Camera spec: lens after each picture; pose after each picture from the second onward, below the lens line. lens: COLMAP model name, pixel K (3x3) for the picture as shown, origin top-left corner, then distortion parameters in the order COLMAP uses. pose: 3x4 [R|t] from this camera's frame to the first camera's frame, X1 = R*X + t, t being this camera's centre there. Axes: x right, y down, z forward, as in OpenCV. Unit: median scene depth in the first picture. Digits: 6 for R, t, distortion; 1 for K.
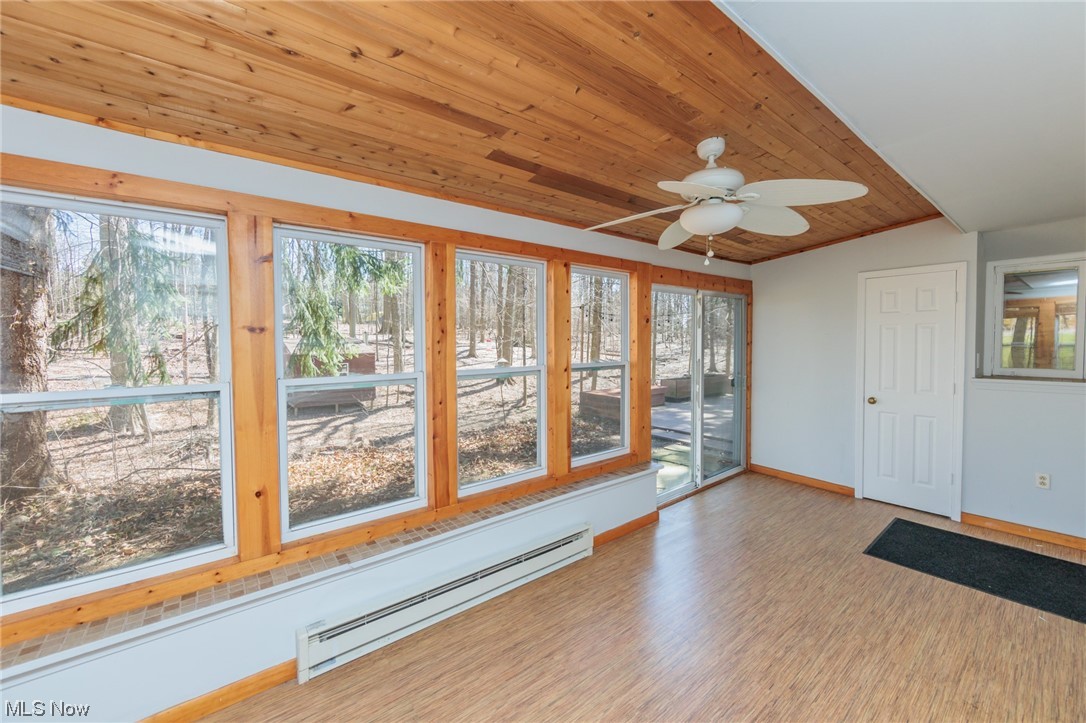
lens RADIAL K [[429.5, 0, 546.9], [0, 429.5, 346.9], [0, 0, 1]] dist [-0.001748, -0.000035]
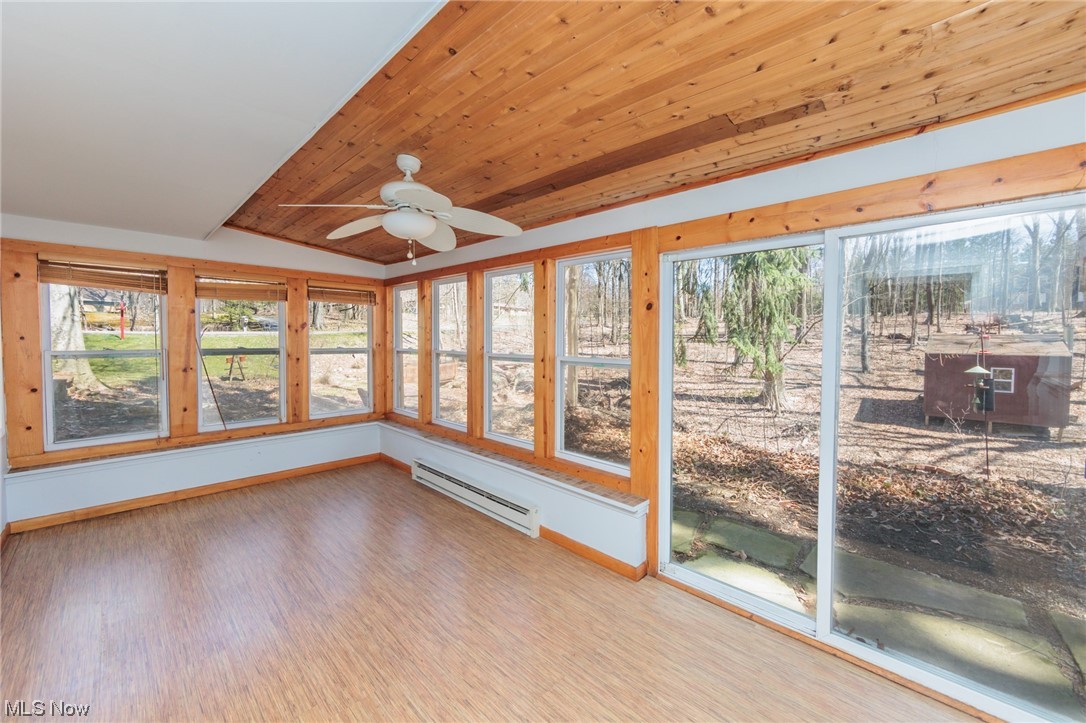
lens RADIAL K [[429.5, 0, 546.9], [0, 429.5, 346.9], [0, 0, 1]] dist [-0.001748, -0.000035]
pose [[0.109810, 0.030192, -0.993494, 1.106186], [-0.023278, 0.999343, 0.027797, -0.011597], [0.993680, 0.020075, 0.110441, 0.884140]]
